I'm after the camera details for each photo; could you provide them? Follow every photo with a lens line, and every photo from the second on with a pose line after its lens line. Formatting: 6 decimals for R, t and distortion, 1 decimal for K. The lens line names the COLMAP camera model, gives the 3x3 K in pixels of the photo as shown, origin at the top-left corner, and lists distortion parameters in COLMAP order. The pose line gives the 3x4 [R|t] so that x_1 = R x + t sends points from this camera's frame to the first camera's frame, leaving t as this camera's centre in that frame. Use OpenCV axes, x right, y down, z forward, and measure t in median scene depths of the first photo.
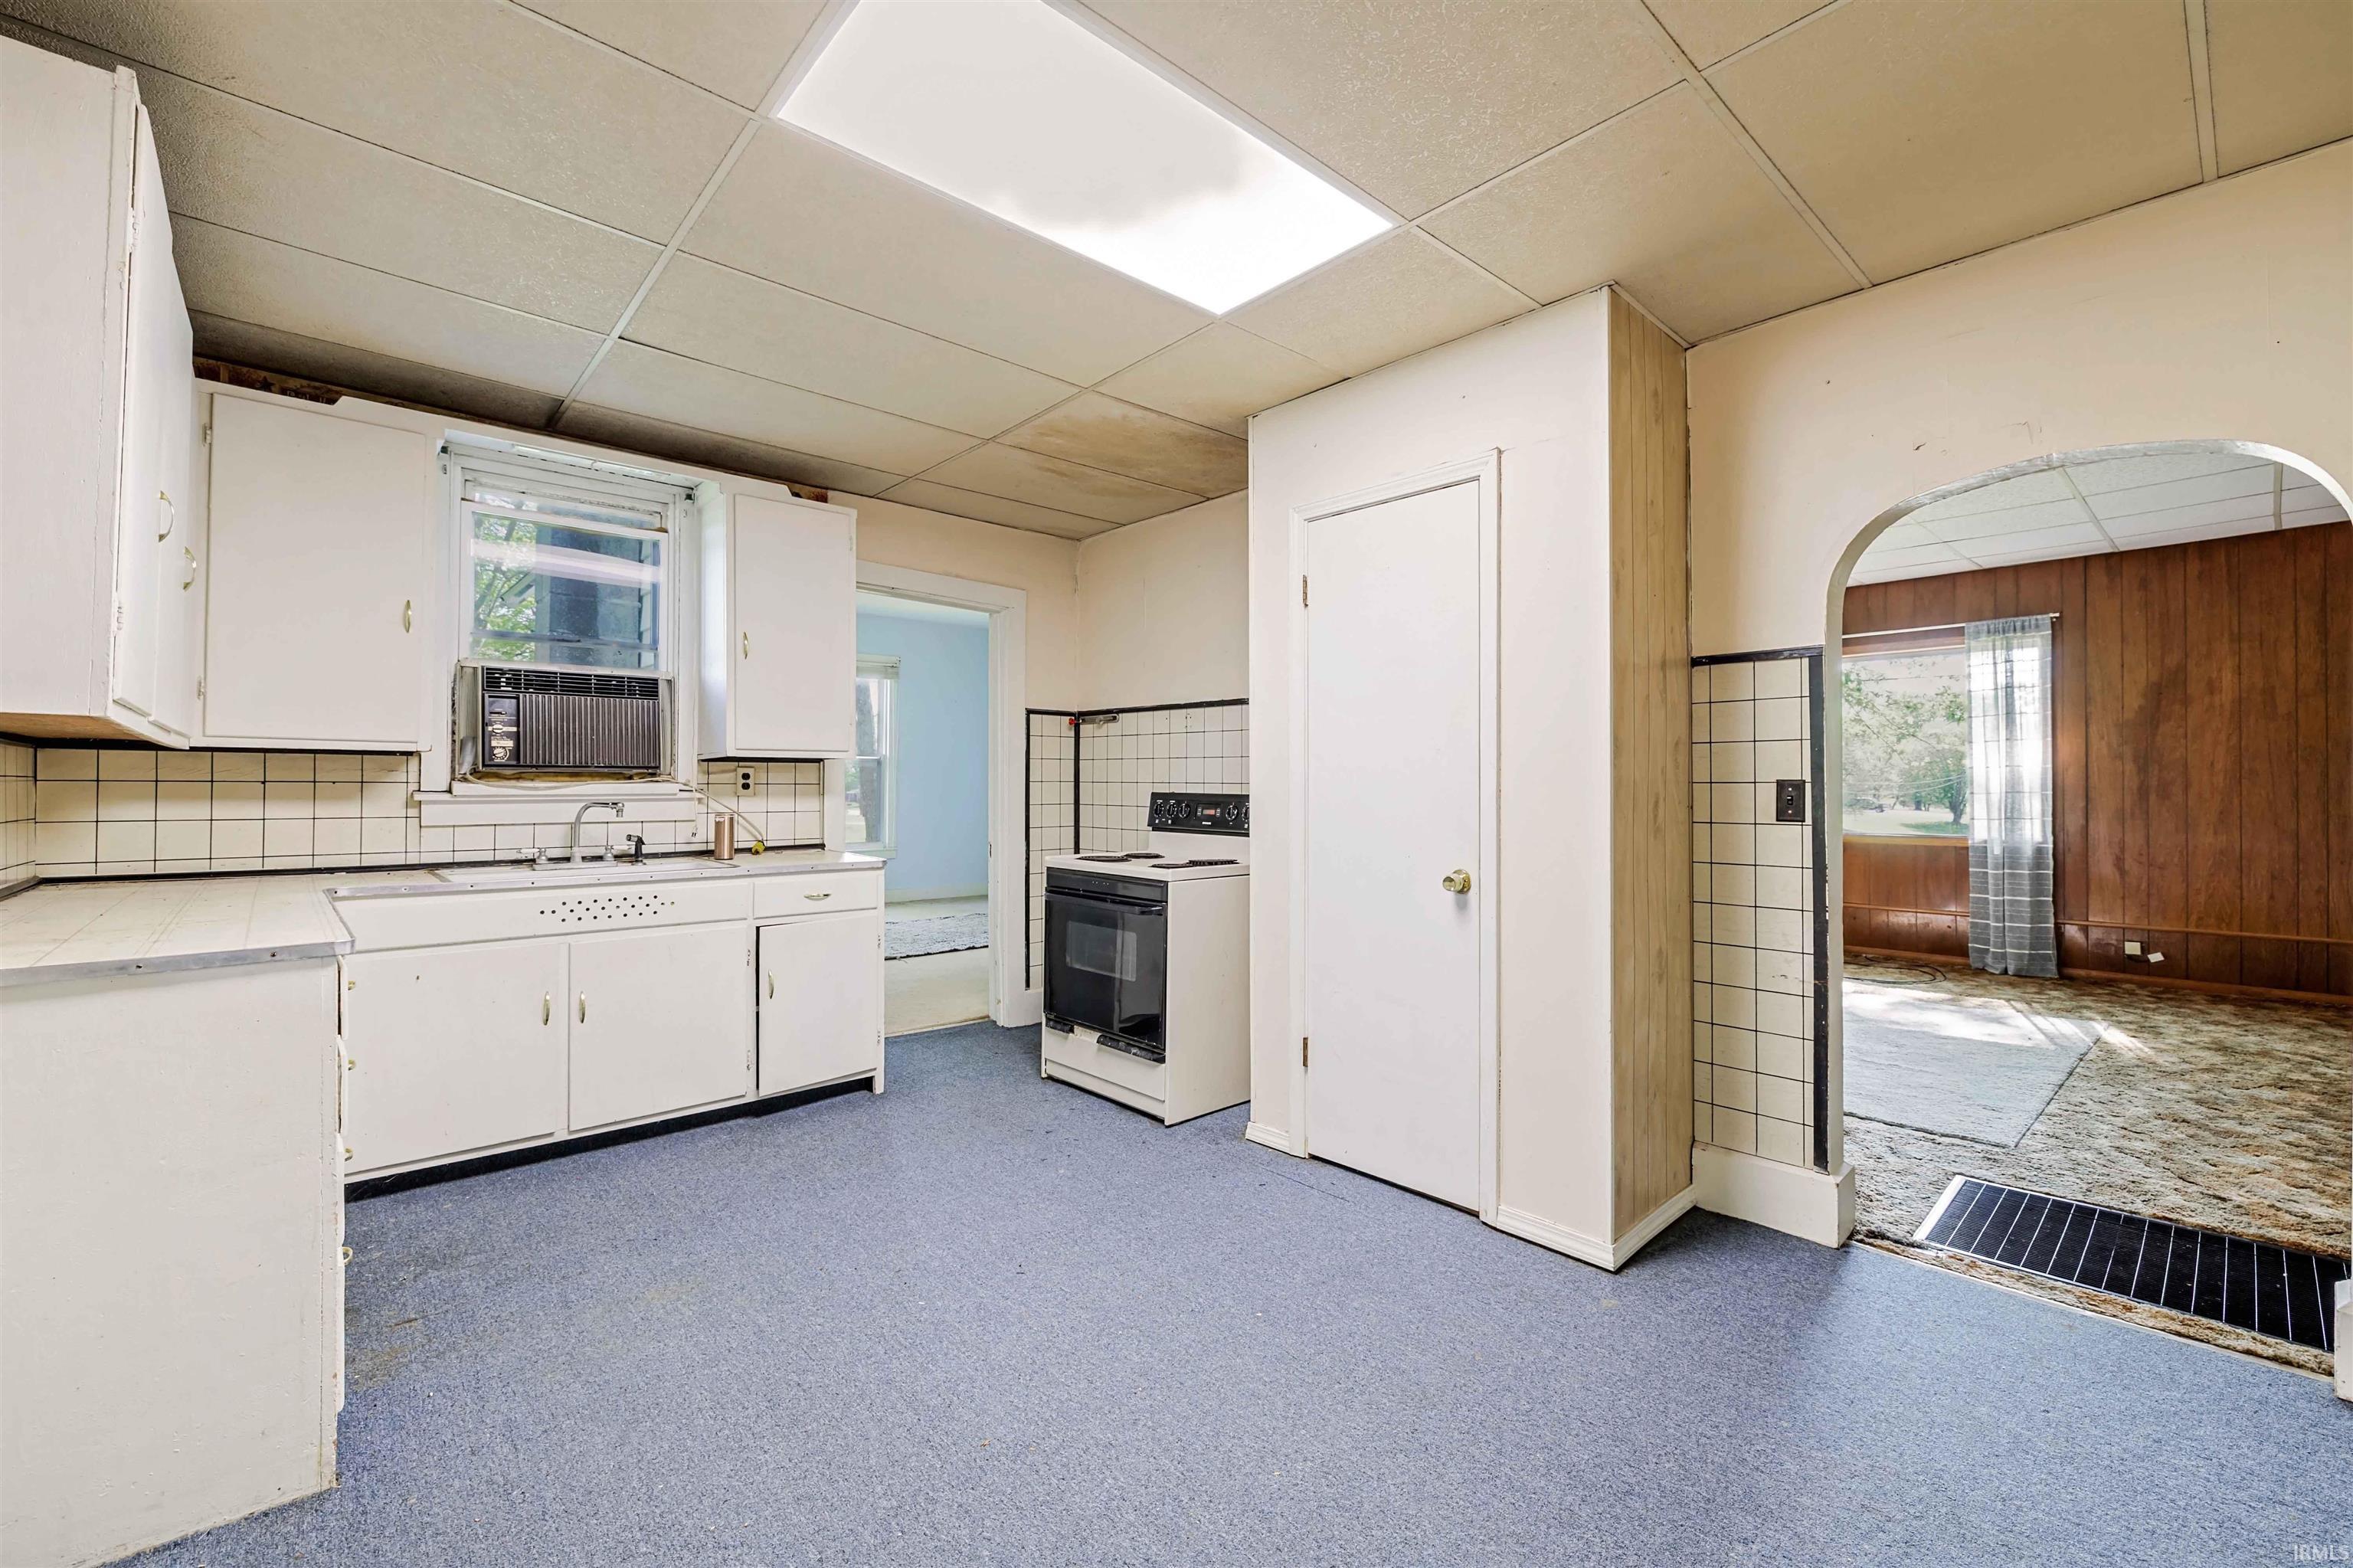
lens RADIAL K [[987.2, 0, 1176.6], [0, 987.2, 777.0], [0, 0, 1]] dist [0.000033, -0.000415]
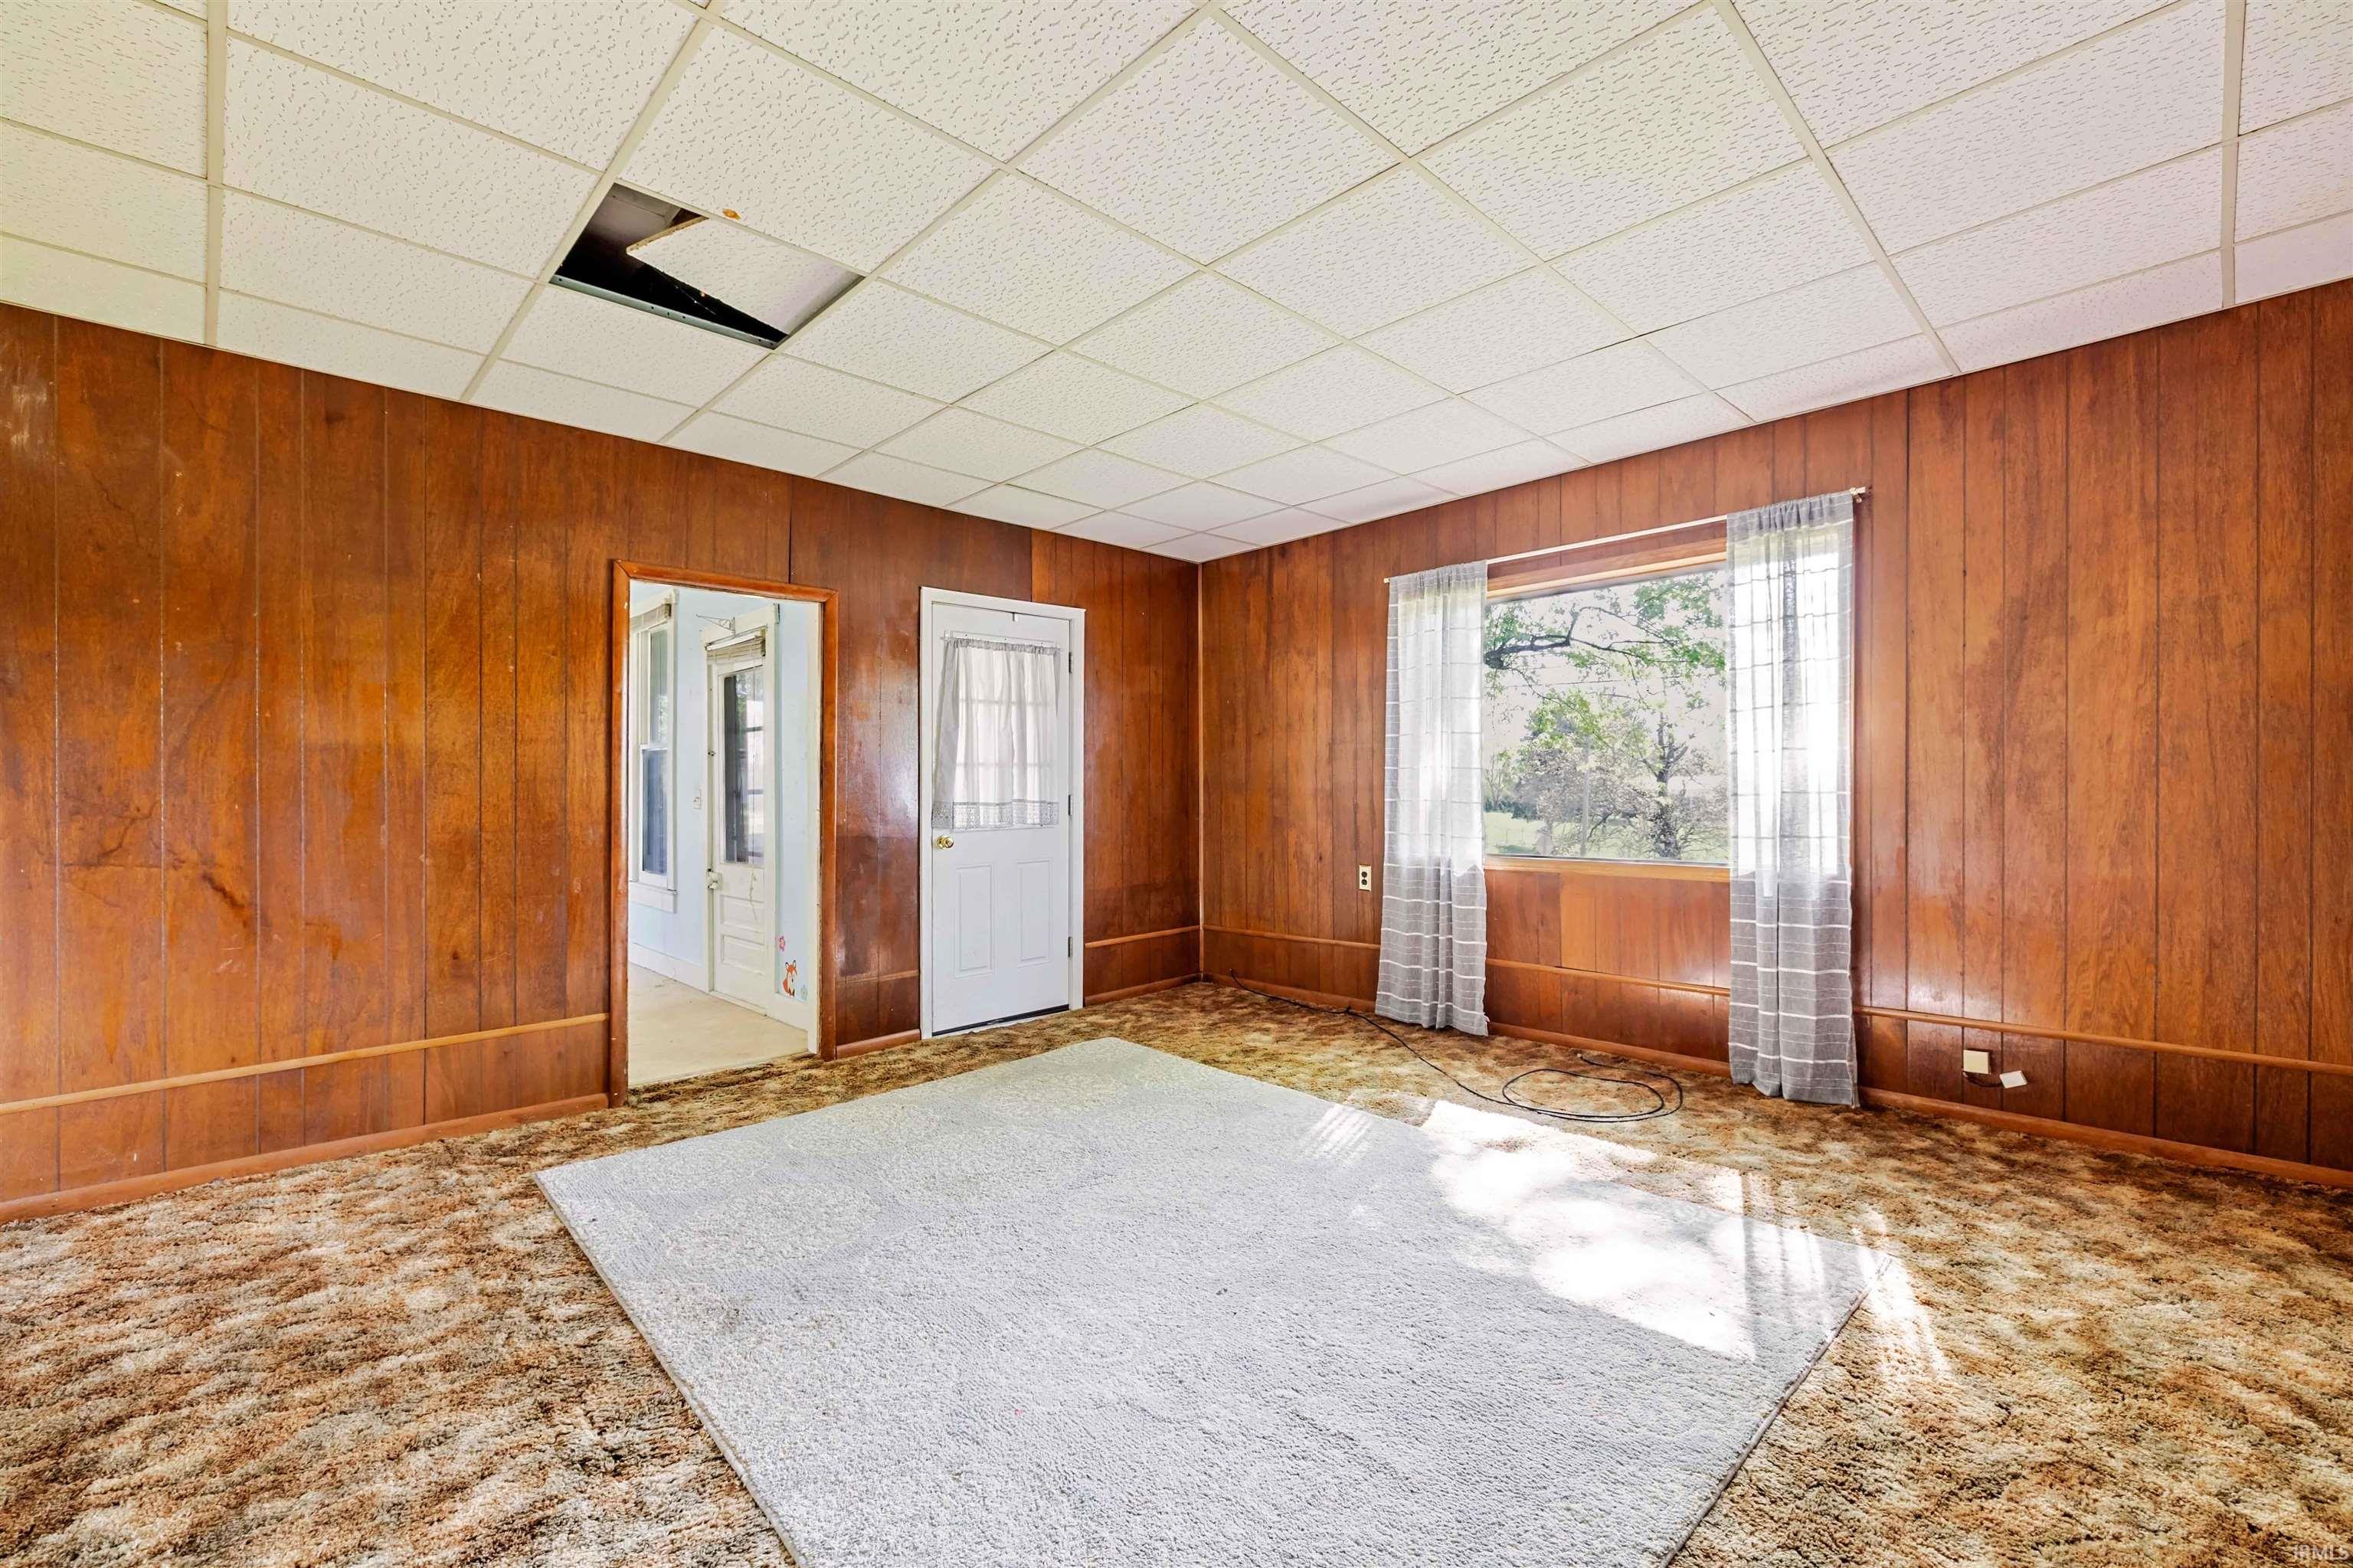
lens RADIAL K [[987.2, 0, 1186.2], [0, 987.2, 801.2], [0, 0, 1]] dist [0.000033, -0.000415]
pose [[0.999397, 0.000482, 0.034705, 0.494124], [-0.000832, 0.999949, 0.010073, 0.016008], [-0.034699, -0.010096, 0.999347, 0.446835]]
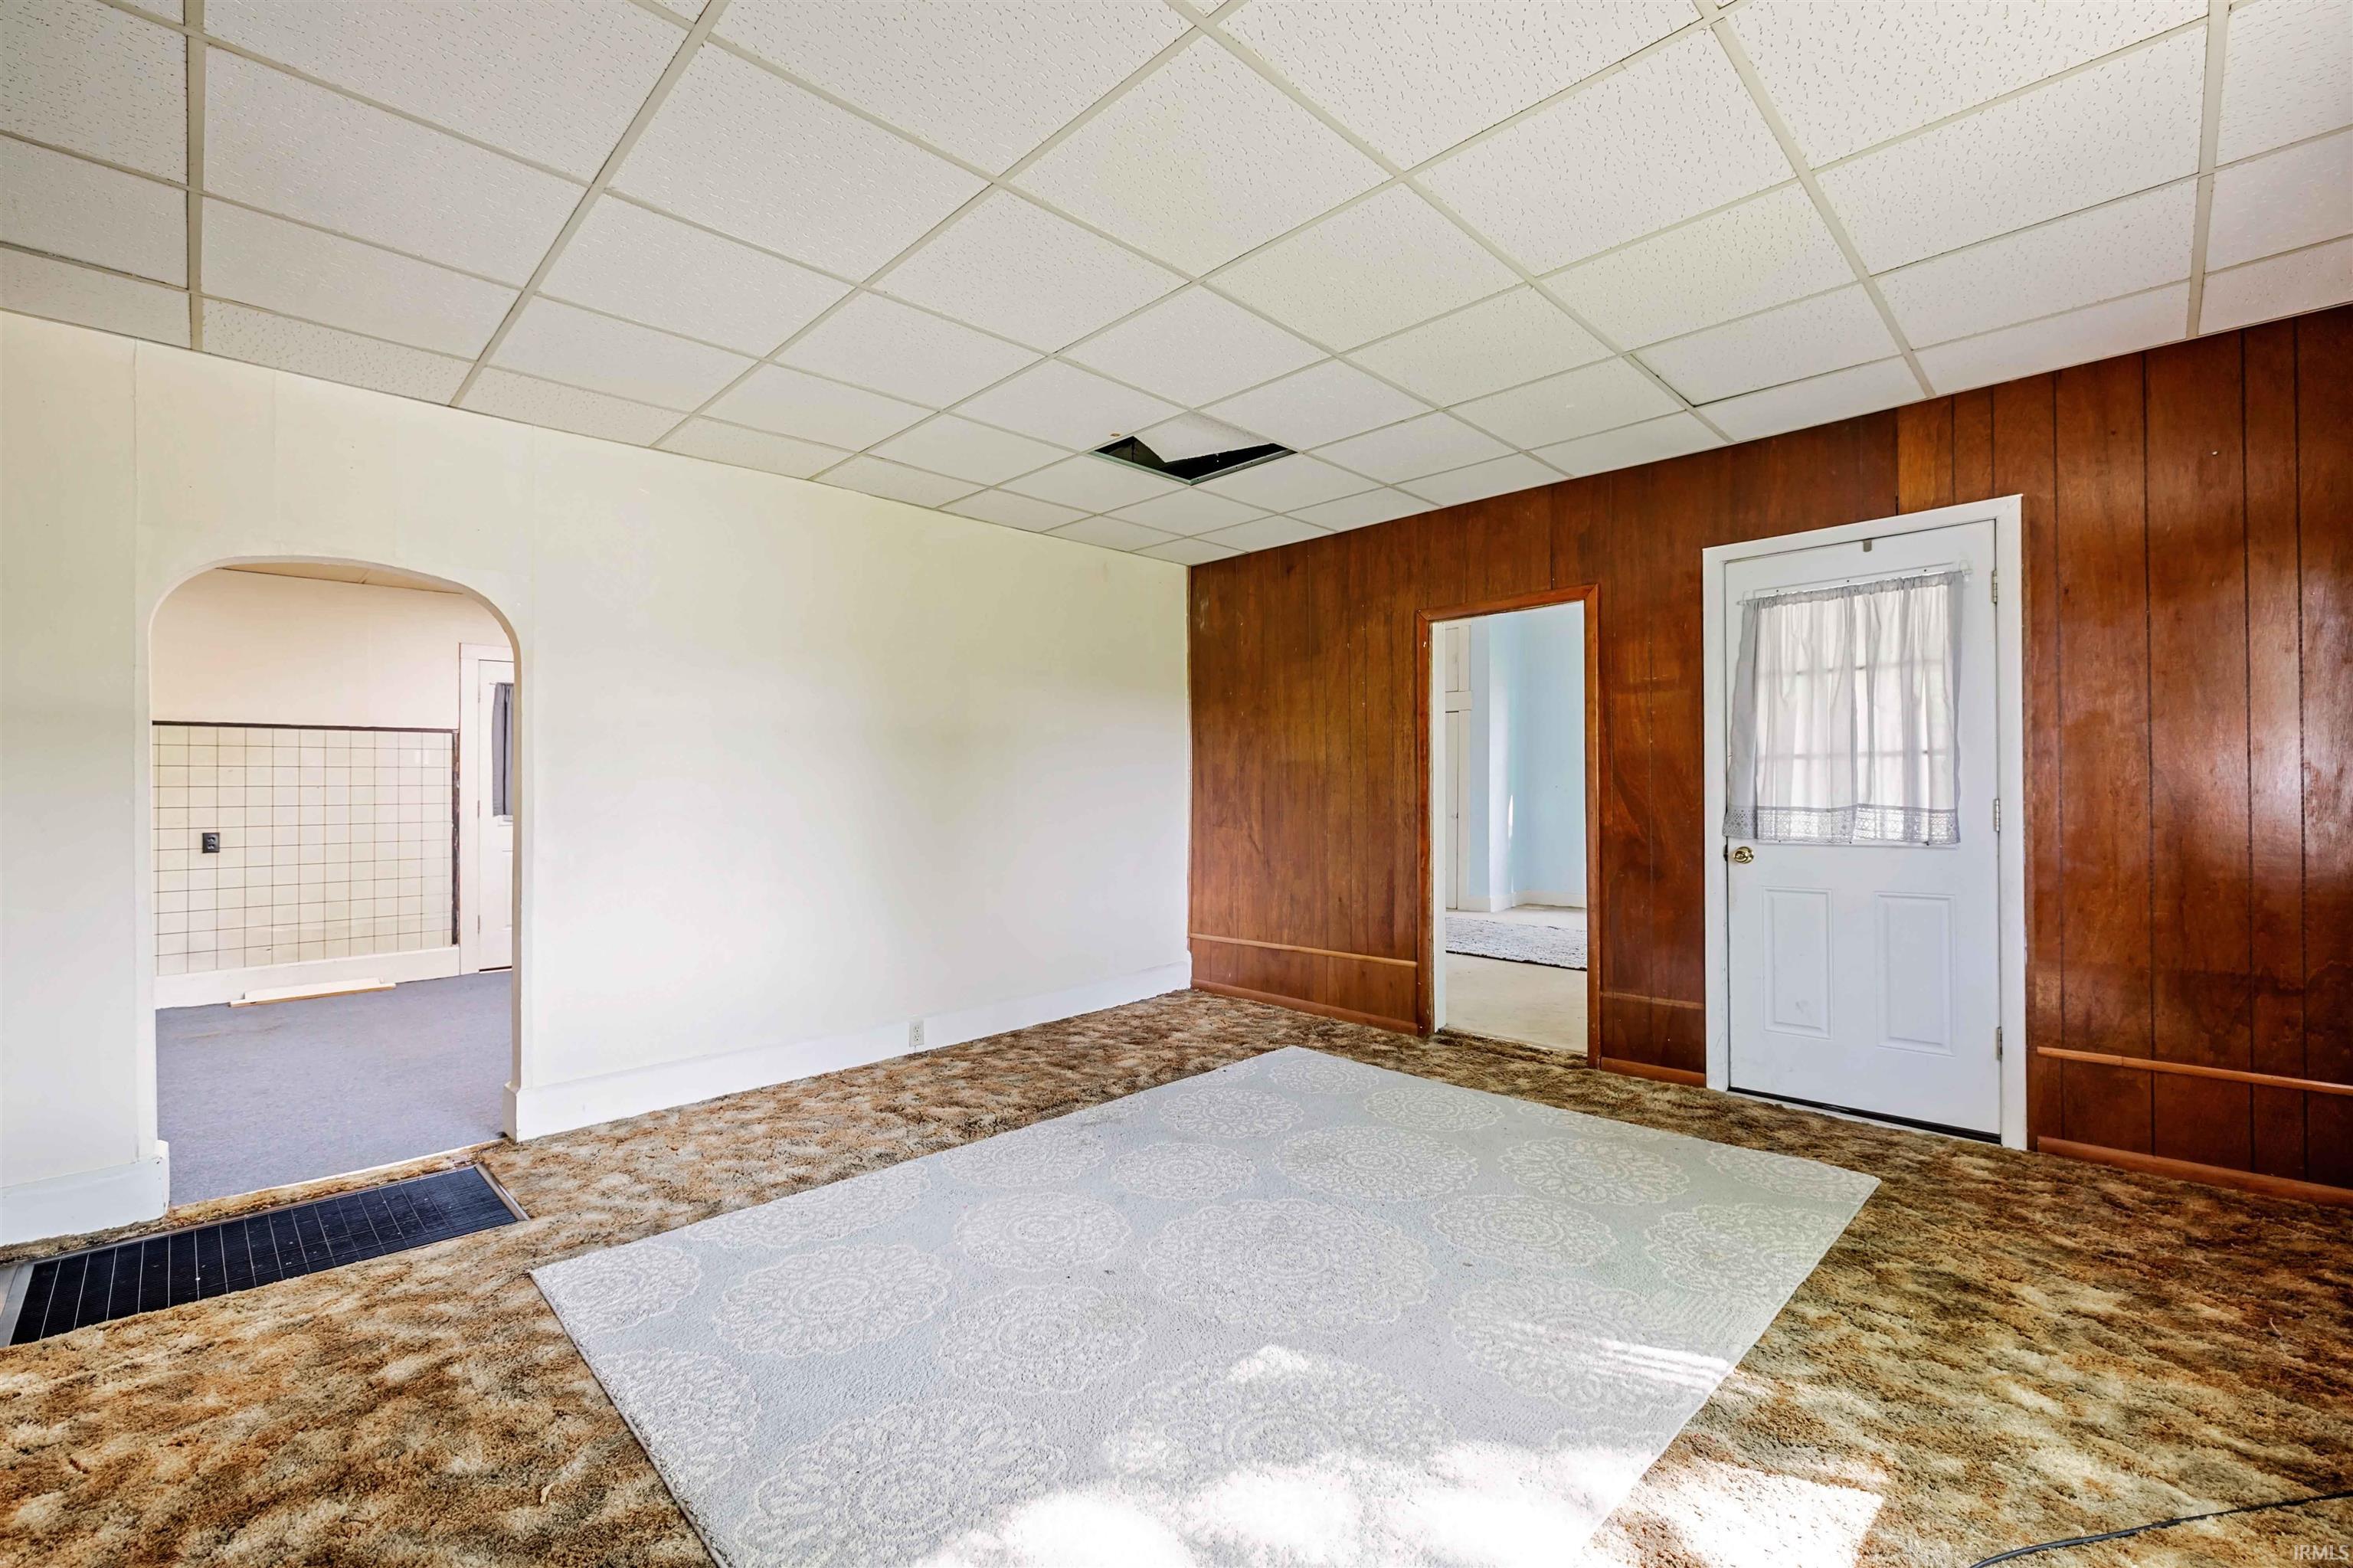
lens RADIAL K [[987.2, 0, 1186.3], [0, 987.2, 768.9], [0, 0, 1]] dist [0.000033, -0.000415]
pose [[0.051995, -0.011708, -0.998579, 1.110969], [0.005745, 0.999918, -0.011425, 0.003250], [0.998631, -0.005143, 0.052058, 0.999475]]
